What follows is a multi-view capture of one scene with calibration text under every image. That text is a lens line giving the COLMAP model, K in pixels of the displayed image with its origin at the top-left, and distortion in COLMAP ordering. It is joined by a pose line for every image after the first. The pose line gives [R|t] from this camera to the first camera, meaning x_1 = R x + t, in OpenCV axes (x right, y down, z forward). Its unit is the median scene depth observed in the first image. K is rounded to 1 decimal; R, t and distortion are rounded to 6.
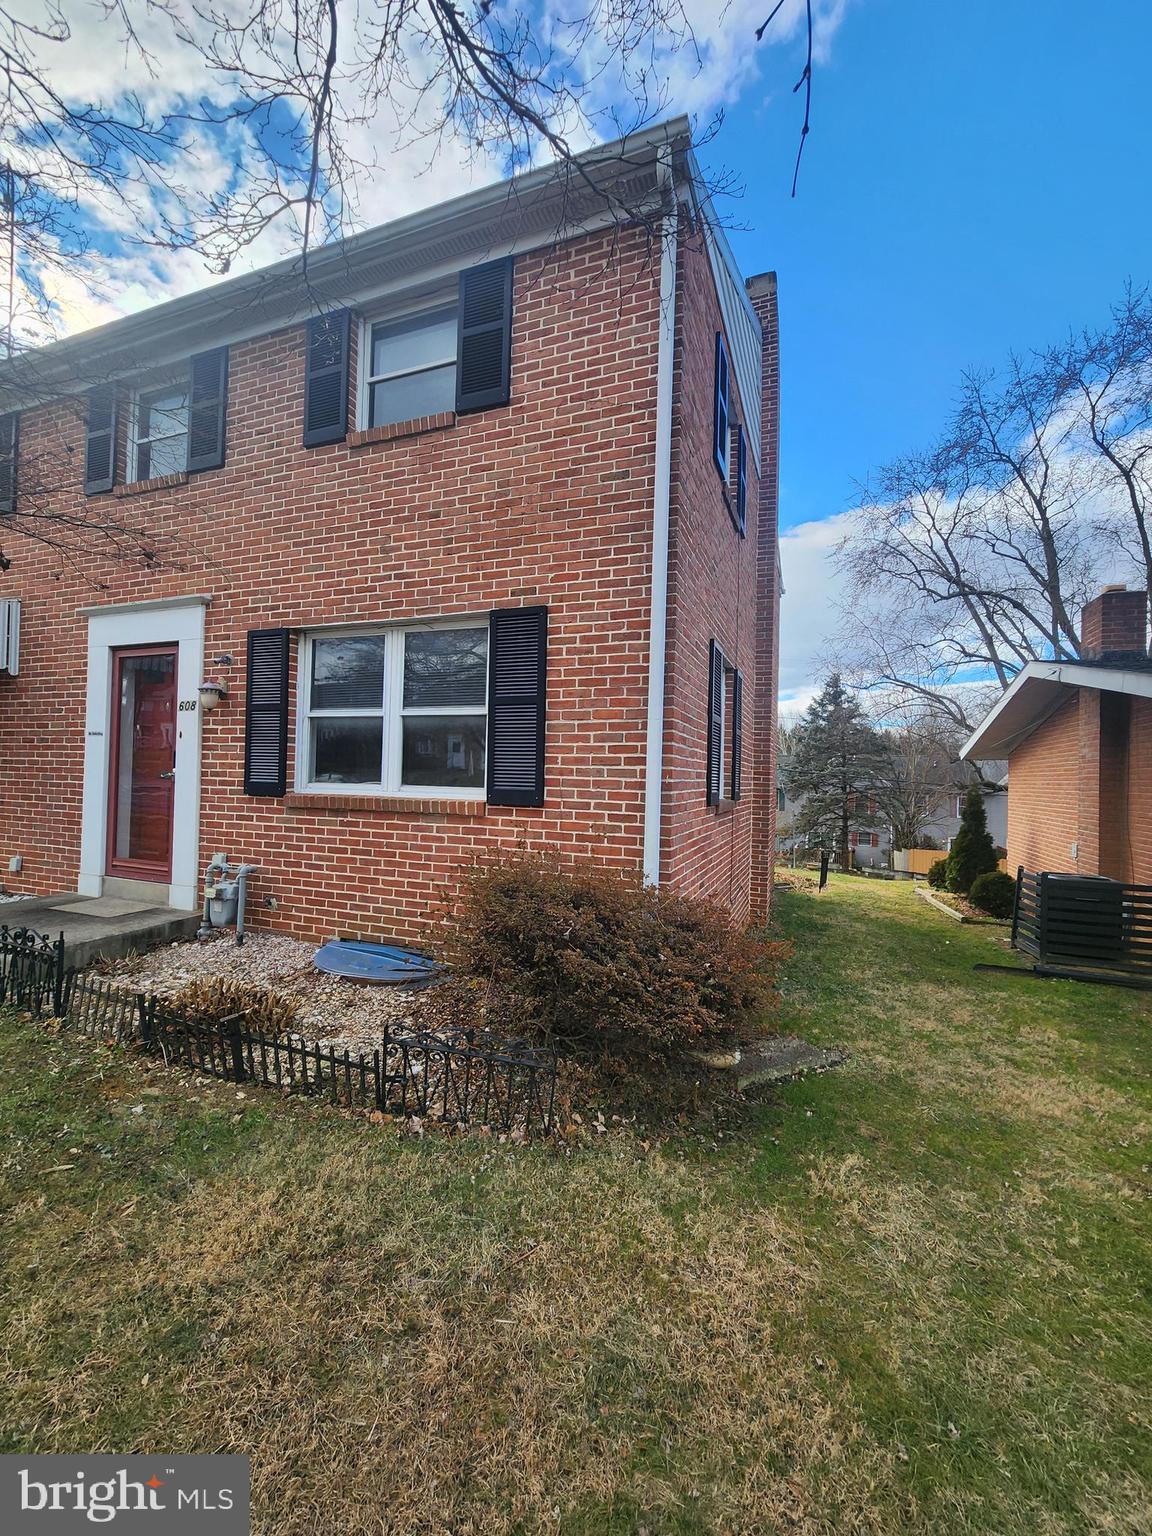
lens RADIAL K [[621.6, 0, 576.8], [0, 621.6, 768.3], [0, 0, 1]] dist [-0.002751, 0.000719]
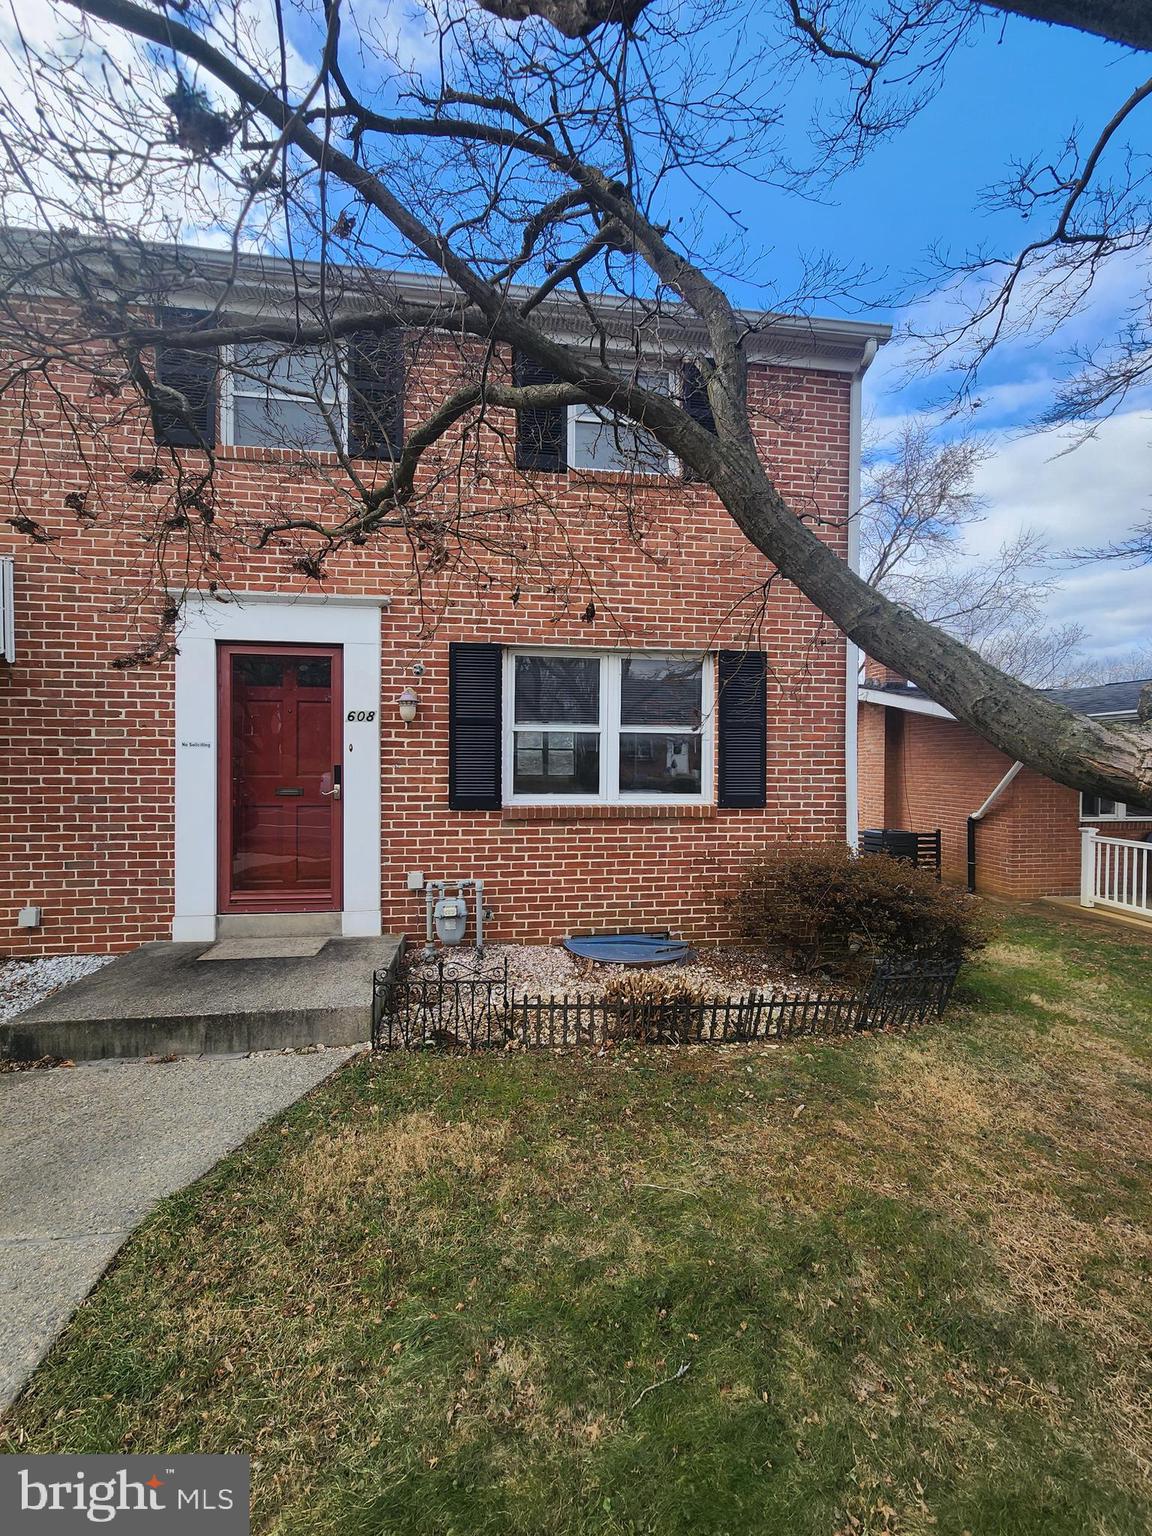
lens RADIAL K [[621.6, 0, 582.1], [0, 621.6, 767.8], [0, 0, 1]] dist [-0.002751, 0.000719]
pose [[0.876726, -0.023797, 0.480400, -0.874742], [0.008724, 0.999398, 0.033585, -0.058649], [-0.480910, -0.025253, 0.876406, 0.041436]]
